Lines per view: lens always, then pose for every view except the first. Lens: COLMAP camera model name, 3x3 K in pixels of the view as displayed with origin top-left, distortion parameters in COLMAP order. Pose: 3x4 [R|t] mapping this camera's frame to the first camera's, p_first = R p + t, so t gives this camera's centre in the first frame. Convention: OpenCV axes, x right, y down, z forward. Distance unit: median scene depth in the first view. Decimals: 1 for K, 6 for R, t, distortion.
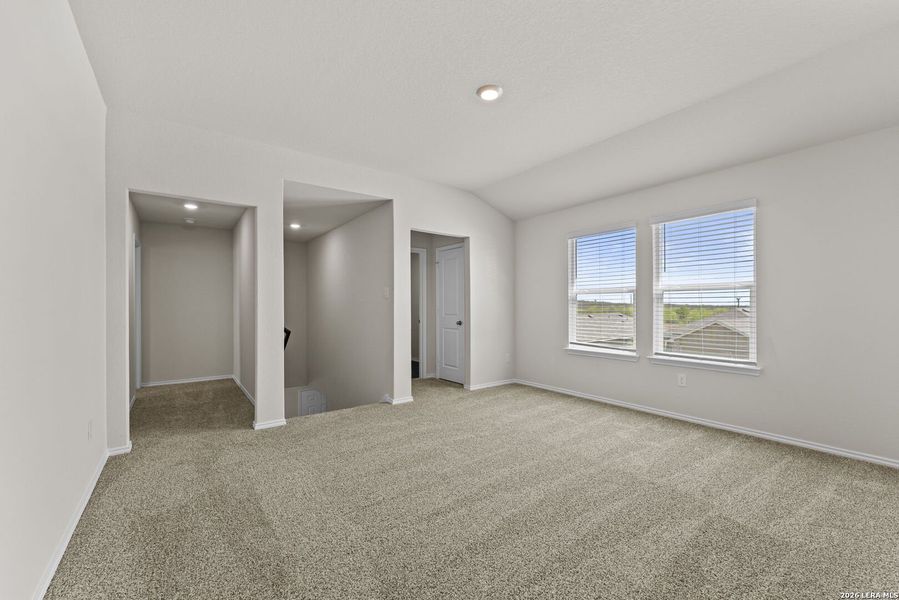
lens RADIAL K [[368.7, 0, 449.5], [0, 368.7, 300.0], [0, 0, 1]] dist [-0.000010, 0.000005]
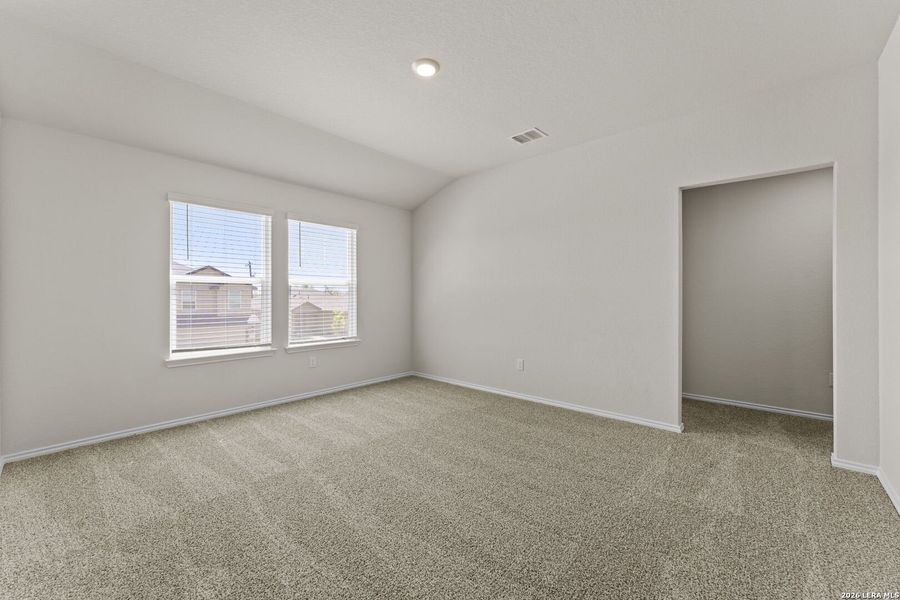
lens RADIAL K [[378.4, 0, 450.0], [0, 378.4, 300.0], [0, 0, 1]] dist [0.001514, 0.000195]
pose [[-0.208305, -0.003095, 0.978059, -0.626863], [-0.013875, 0.999904, 0.000209, 0.016479], [-0.977966, -0.013527, -0.208328, 0.845654]]
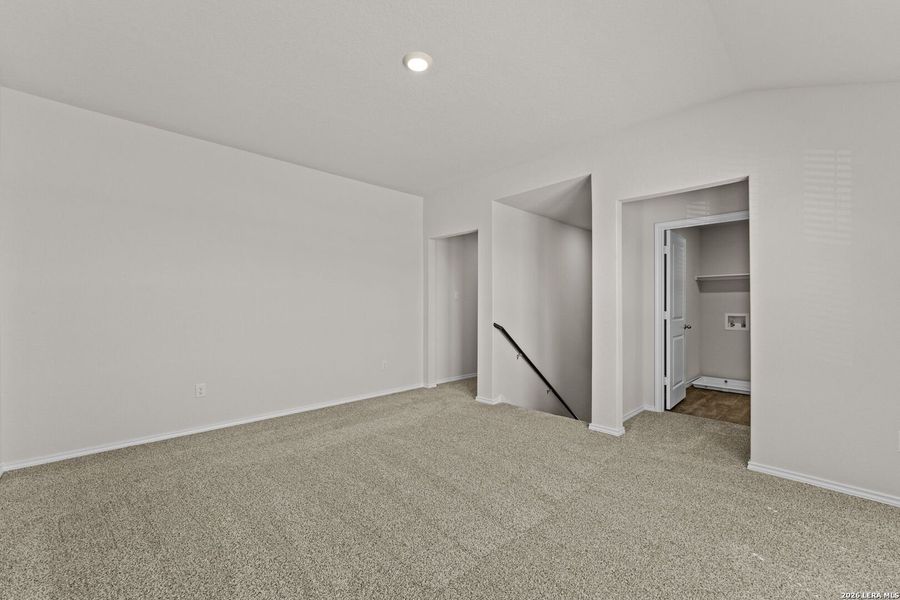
lens RADIAL K [[369.2, 0, 450.0], [0, 369.2, 300.0], [0, 0, 1]] dist [-0.000010, 0.000005]
pose [[0.133793, -0.009301, -0.990966, 0.730924], [0.009069, 0.999926, -0.008161, 0.006770], [0.990968, -0.007895, 0.133867, 0.714682]]
